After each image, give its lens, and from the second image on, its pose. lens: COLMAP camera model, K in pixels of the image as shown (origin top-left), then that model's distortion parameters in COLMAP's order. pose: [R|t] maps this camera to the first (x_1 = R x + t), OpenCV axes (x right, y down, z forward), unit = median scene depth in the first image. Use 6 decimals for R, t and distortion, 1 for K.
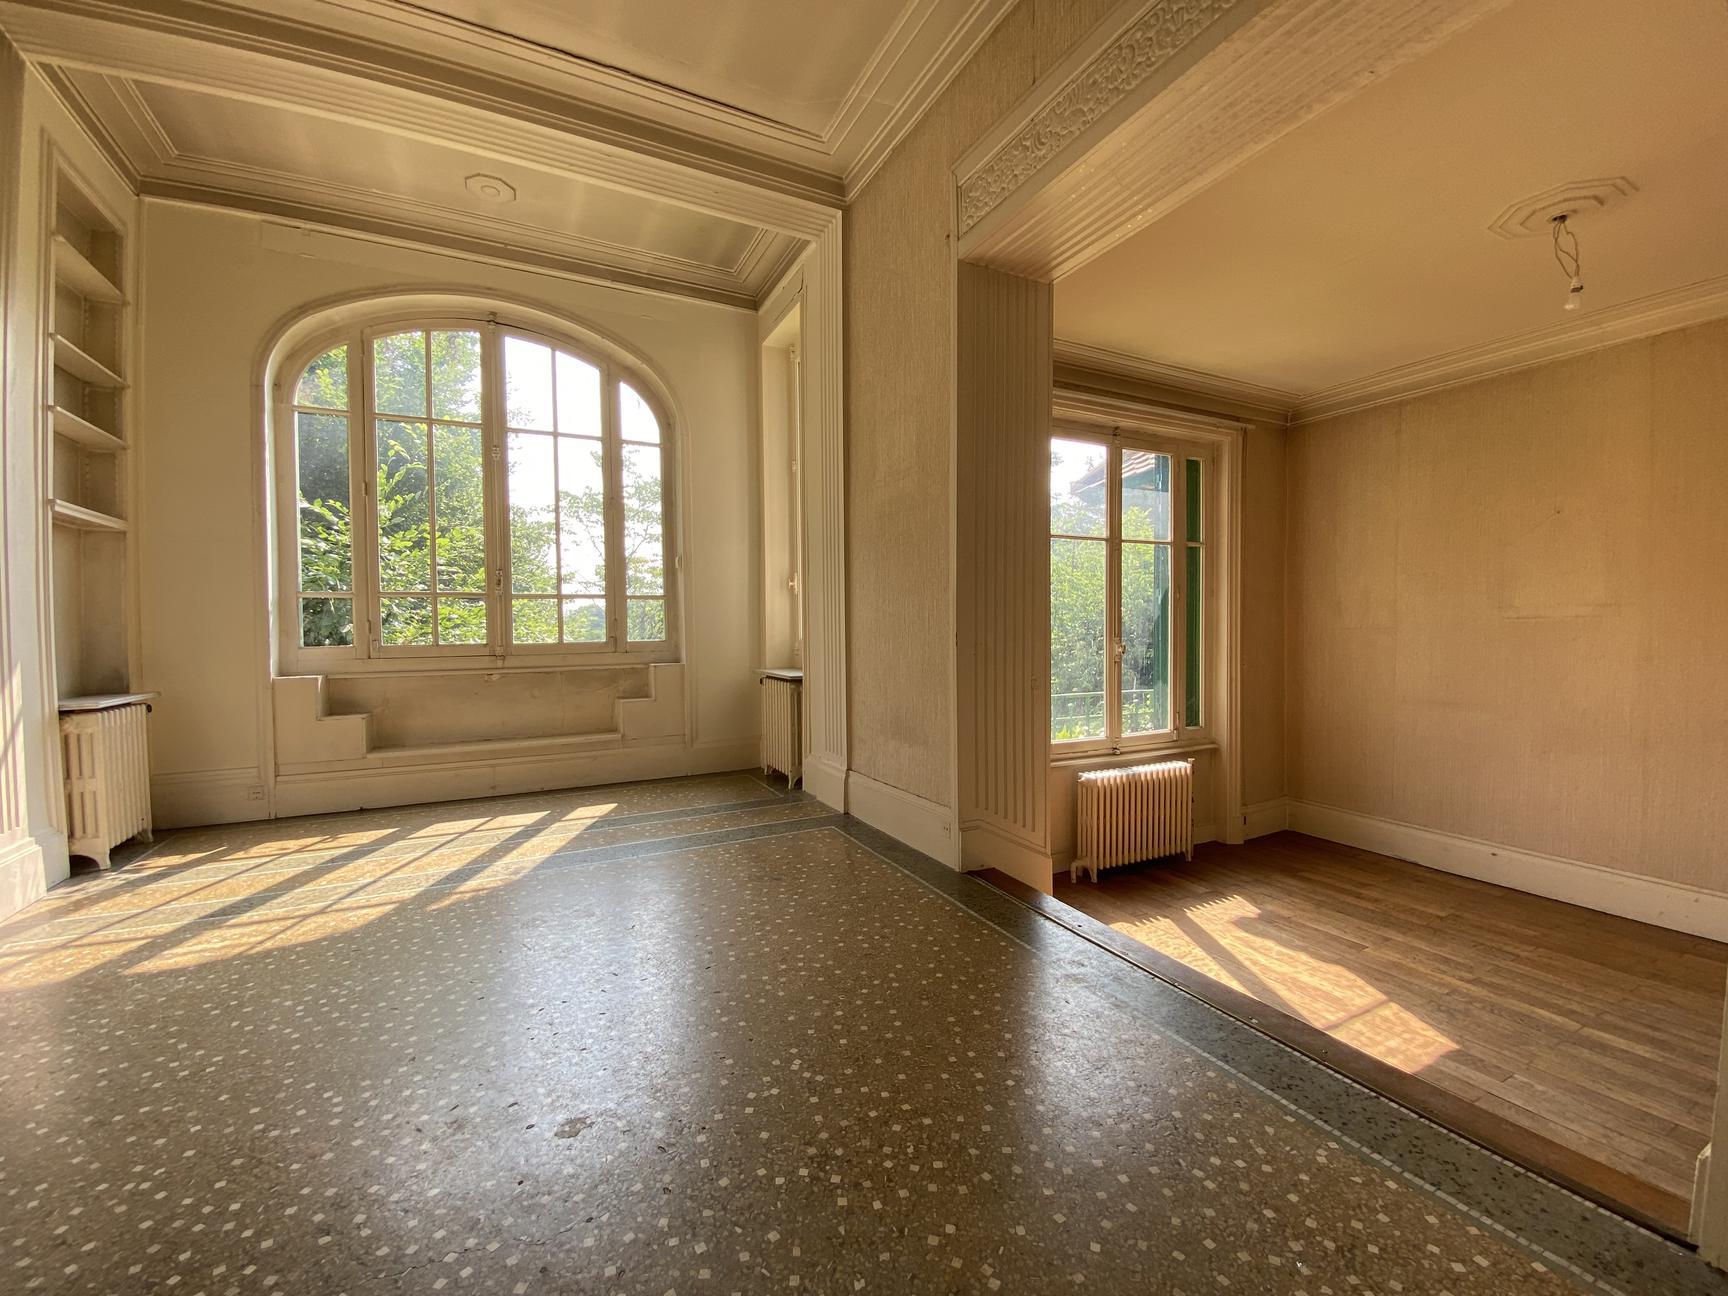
lens RADIAL K [[709.3, 0, 864.0], [0, 709.3, 648.0], [0, 0, 1]] dist [-0.009000, -0.000202]
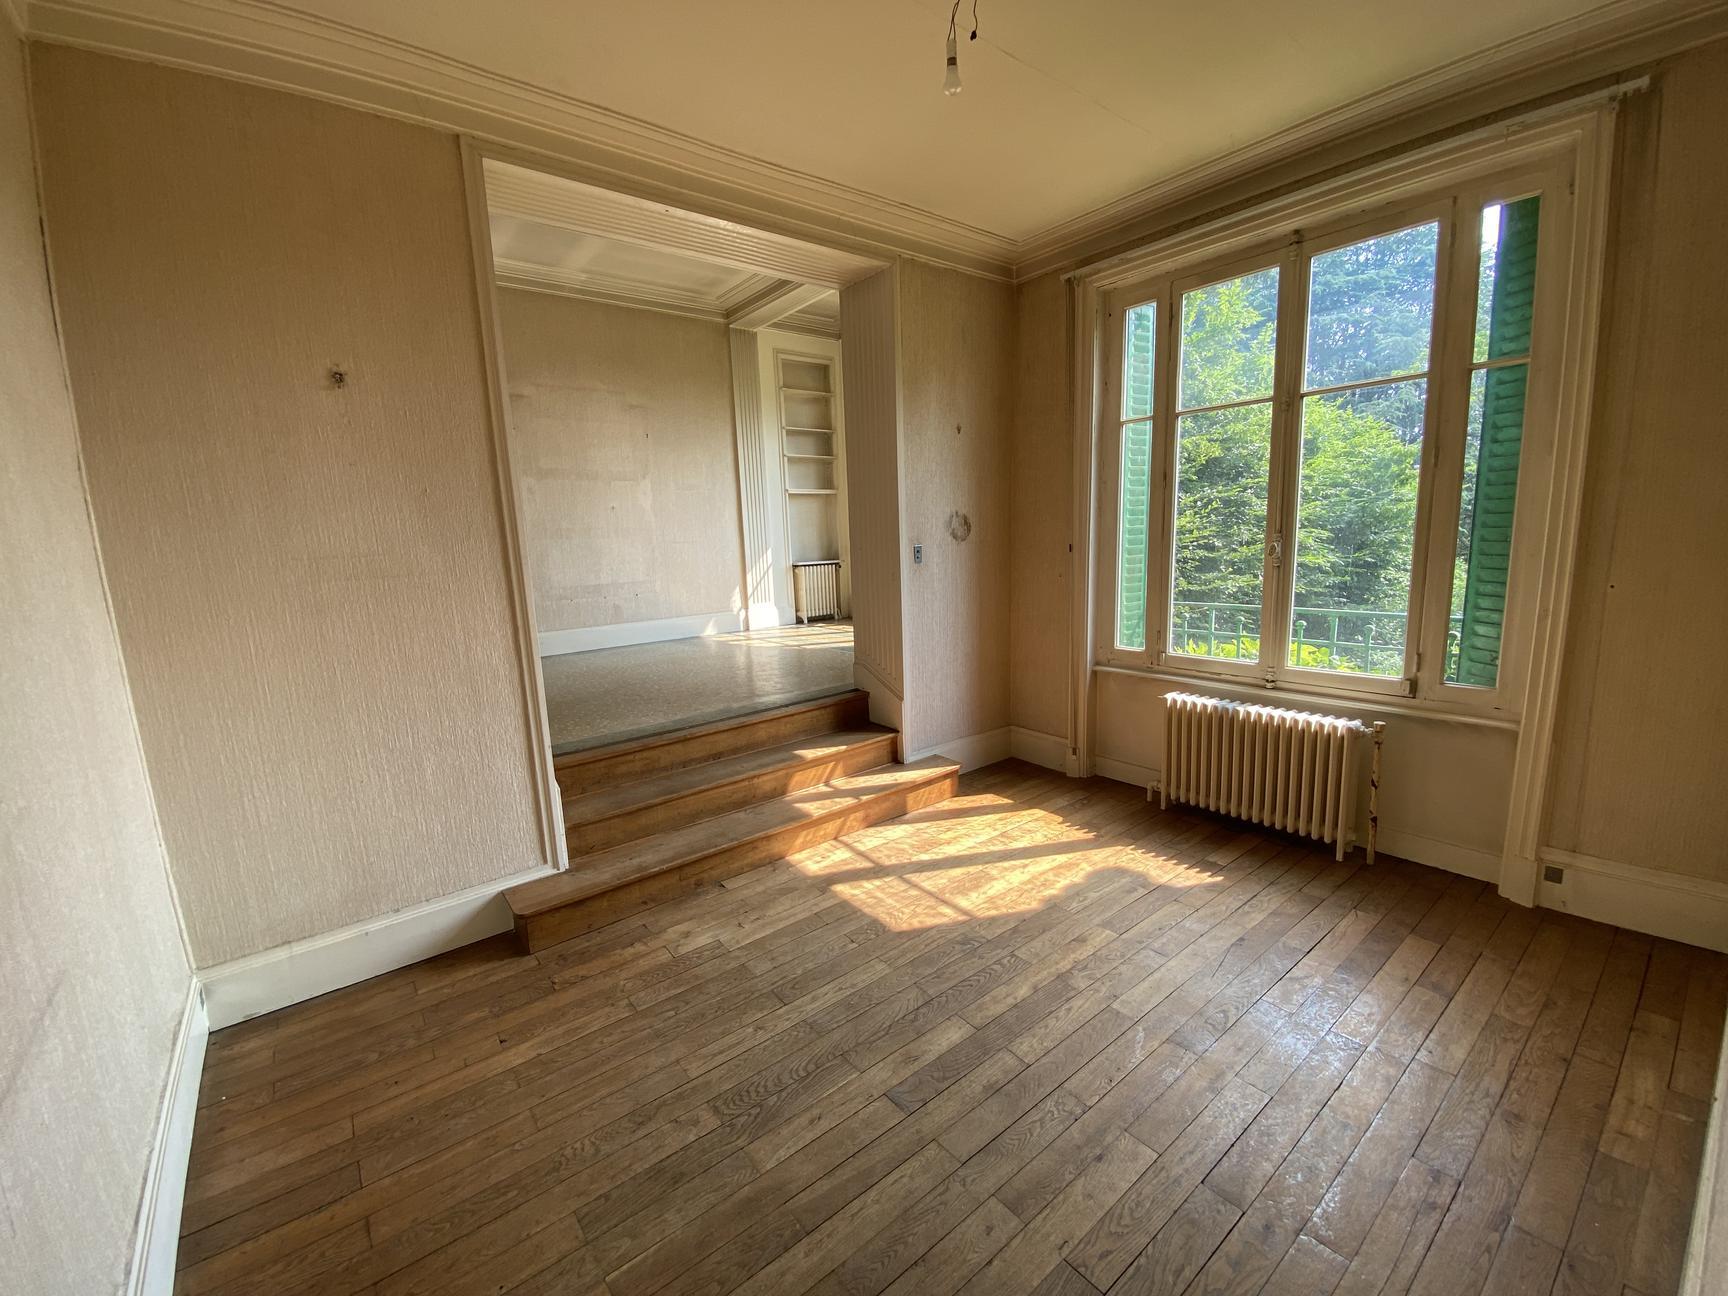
lens RADIAL K [[709.3, 0, 864.0], [0, 709.3, 648.0], [0, 0, 1]] dist [-0.009000, -0.000202]
pose [[0.197940, 0.151567, -0.968425, 1.241856], [0.003627, 0.987853, 0.155349, -0.014654], [0.980207, -0.034262, 0.194986, 0.520726]]
